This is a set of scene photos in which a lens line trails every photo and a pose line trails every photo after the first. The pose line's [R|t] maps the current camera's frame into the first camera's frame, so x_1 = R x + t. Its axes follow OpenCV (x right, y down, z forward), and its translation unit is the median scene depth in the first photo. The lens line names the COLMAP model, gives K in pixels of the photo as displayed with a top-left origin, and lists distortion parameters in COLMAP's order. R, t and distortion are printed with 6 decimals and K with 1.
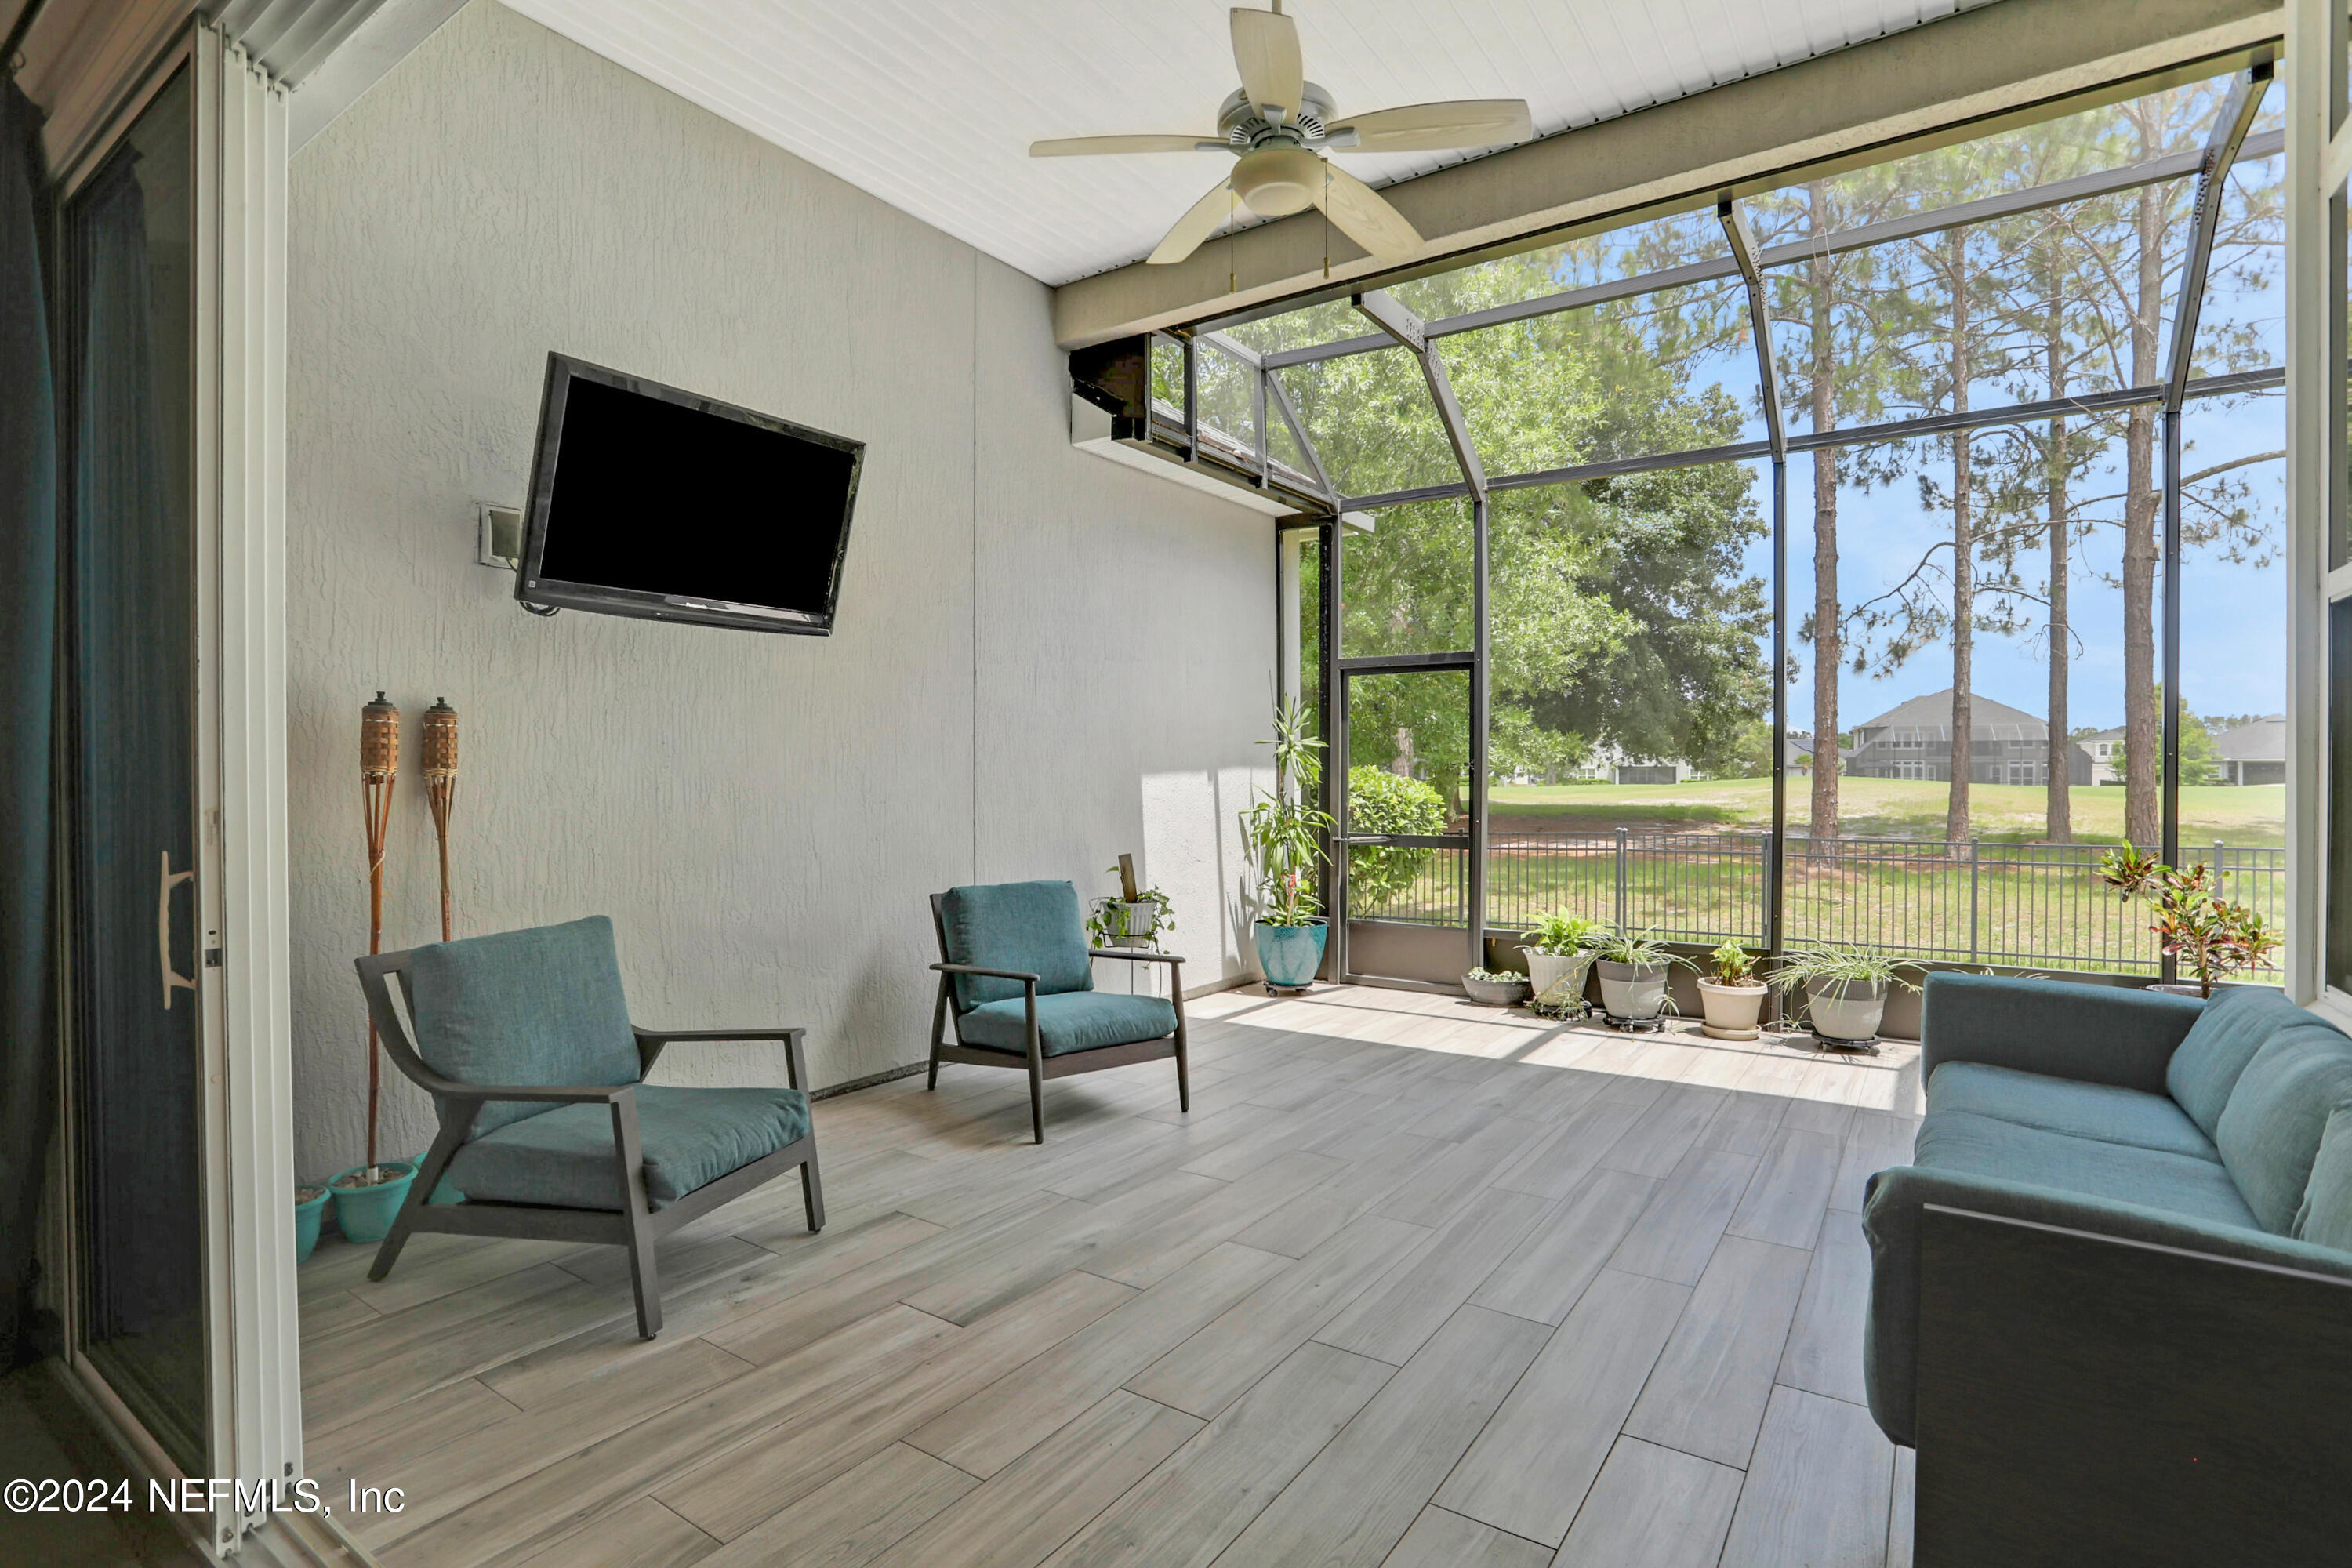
lens RADIAL K [[1142.9, 0, 1190.4], [0, 1142.9, 785.1], [0, 0, 1]] dist [-0.047281, 0.009075]
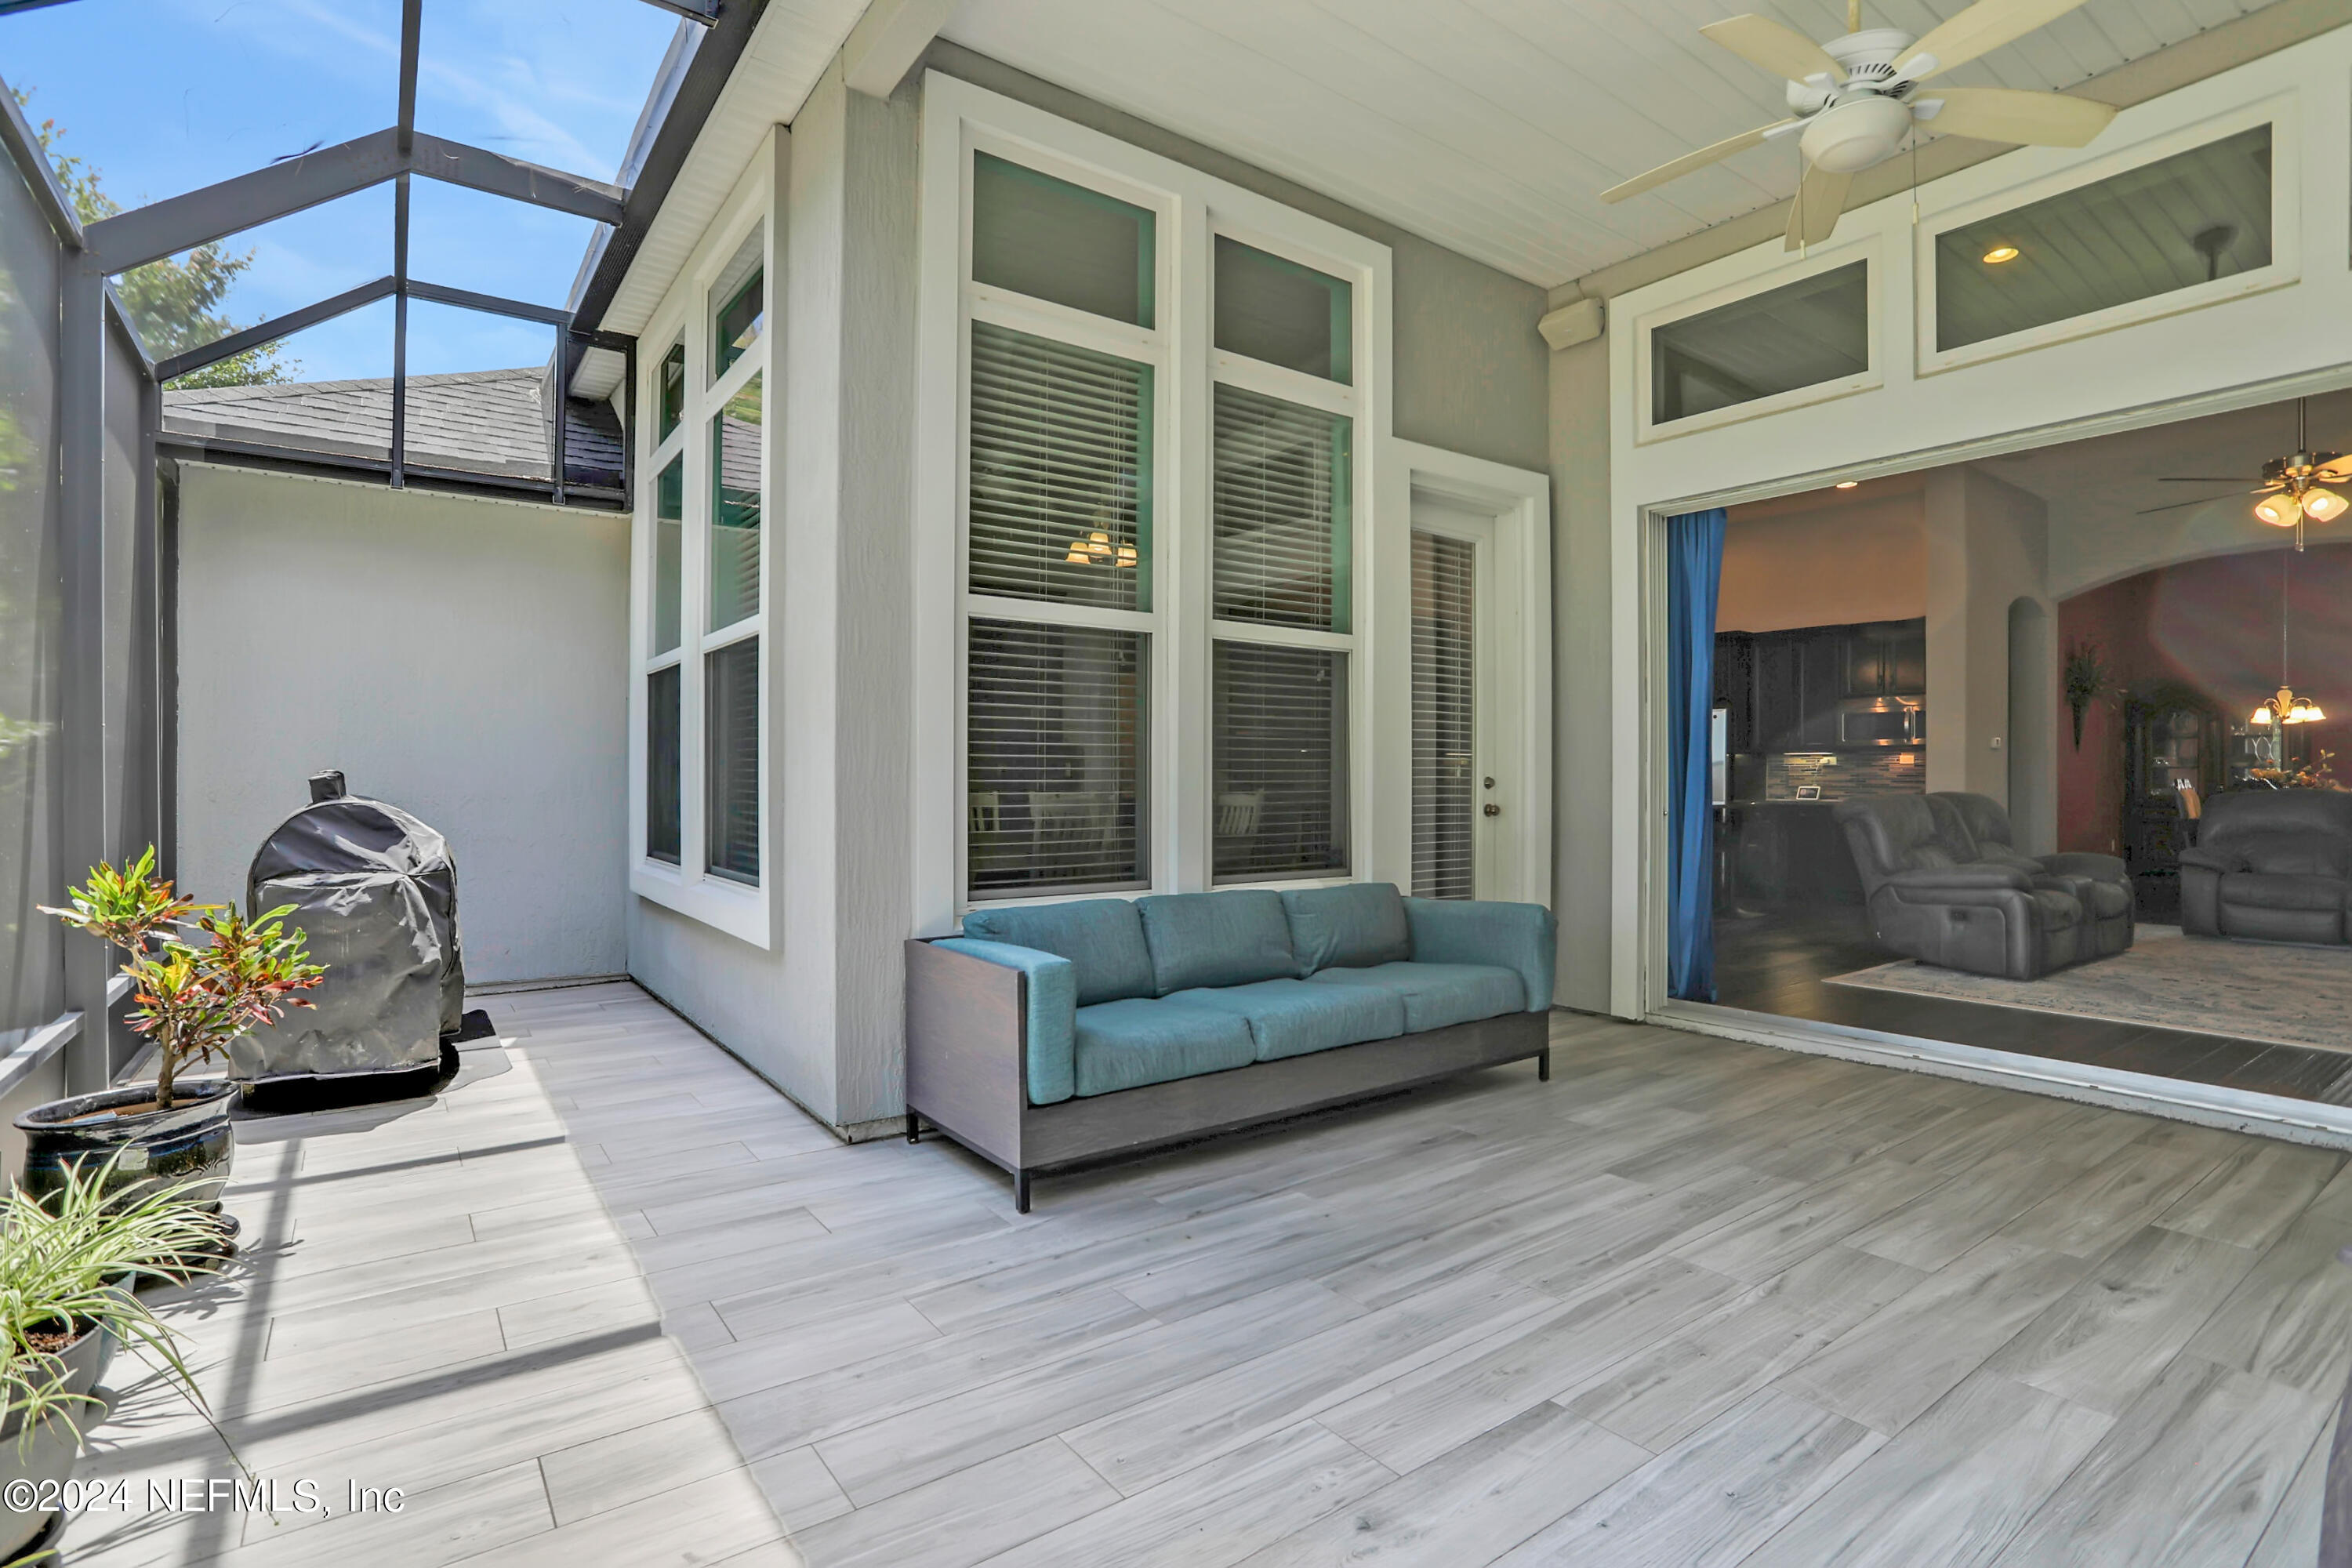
lens RADIAL K [[1142.9, 0, 1179.5], [0, 1142.9, 780.0], [0, 0, 1]] dist [-0.047281, 0.009075]
pose [[-0.939417, 0.007345, 0.342698, 0.200549], [0.006931, 0.999973, -0.002433, 0.018128], [-0.342707, 0.000089, -0.939442, 1.431617]]
